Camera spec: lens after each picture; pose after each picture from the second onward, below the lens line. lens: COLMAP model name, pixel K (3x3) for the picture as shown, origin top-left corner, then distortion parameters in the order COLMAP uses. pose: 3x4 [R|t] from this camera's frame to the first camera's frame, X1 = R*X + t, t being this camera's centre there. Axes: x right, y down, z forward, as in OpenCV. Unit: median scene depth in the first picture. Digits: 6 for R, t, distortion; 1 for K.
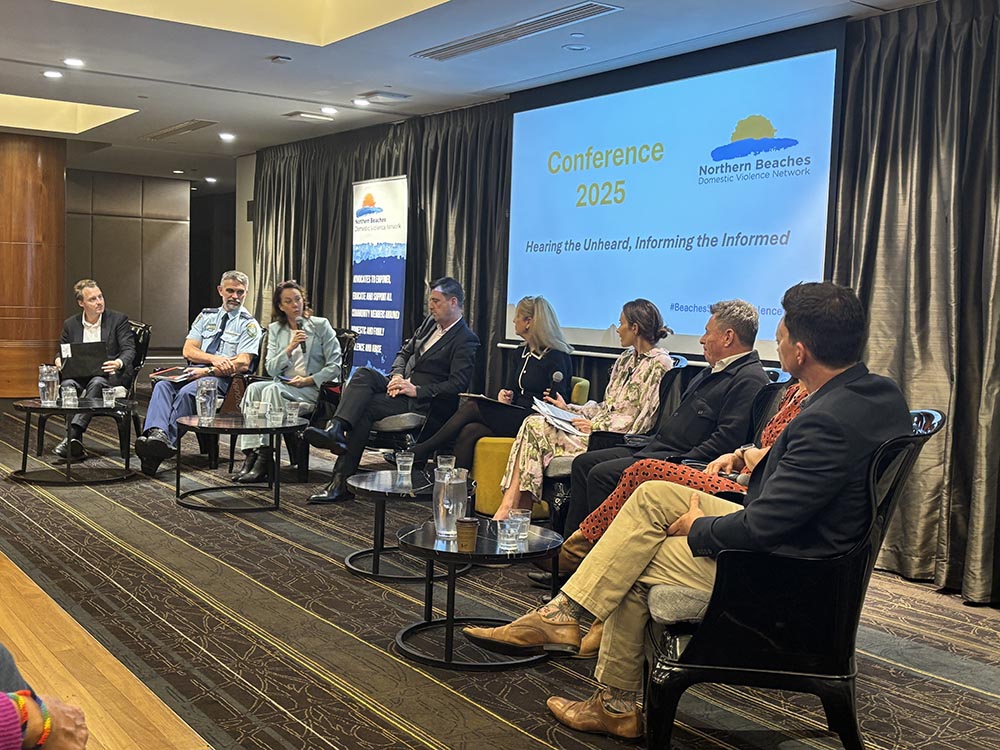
lens RADIAL K [[1158.5, 0, 500.8], [0, 1158.5, 372.8], [0, 0, 1]] dist [0.019609, 0.000000]
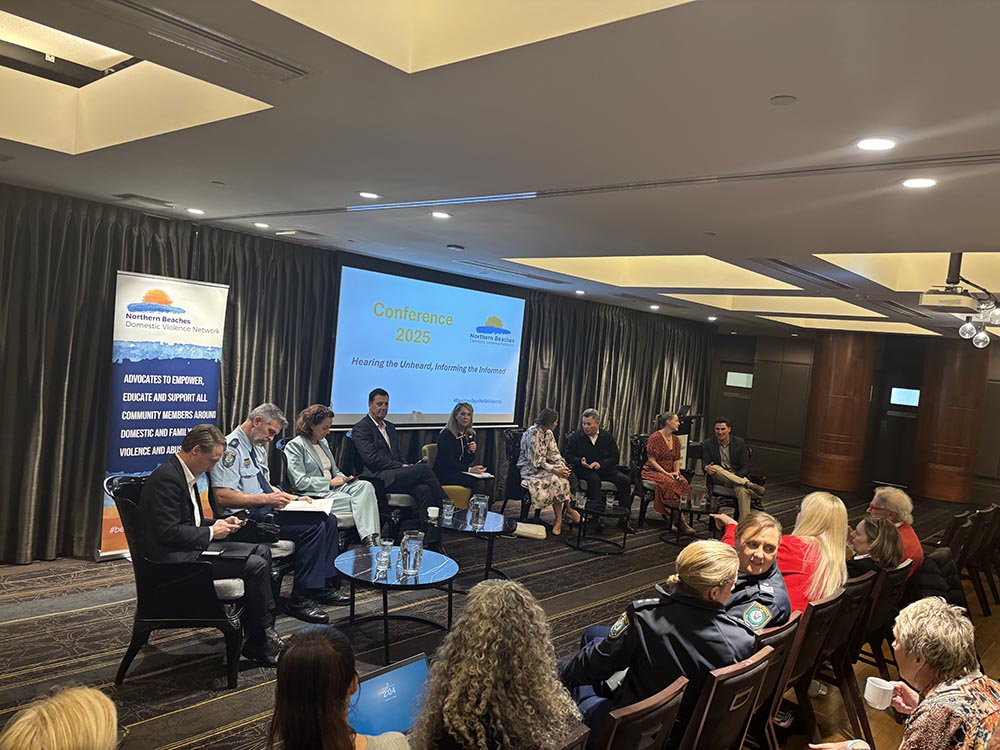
lens RADIAL K [[754.7, 0, 500.3], [0, 754.7, 376.6], [0, 0, 1]] dist [-0.014794, -0.001981]
pose [[-0.268740, -0.077013, 0.960129, -0.834153], [-0.027412, 0.997006, 0.072298, -0.143972], [-0.962823, -0.006890, -0.270046, 0.948450]]
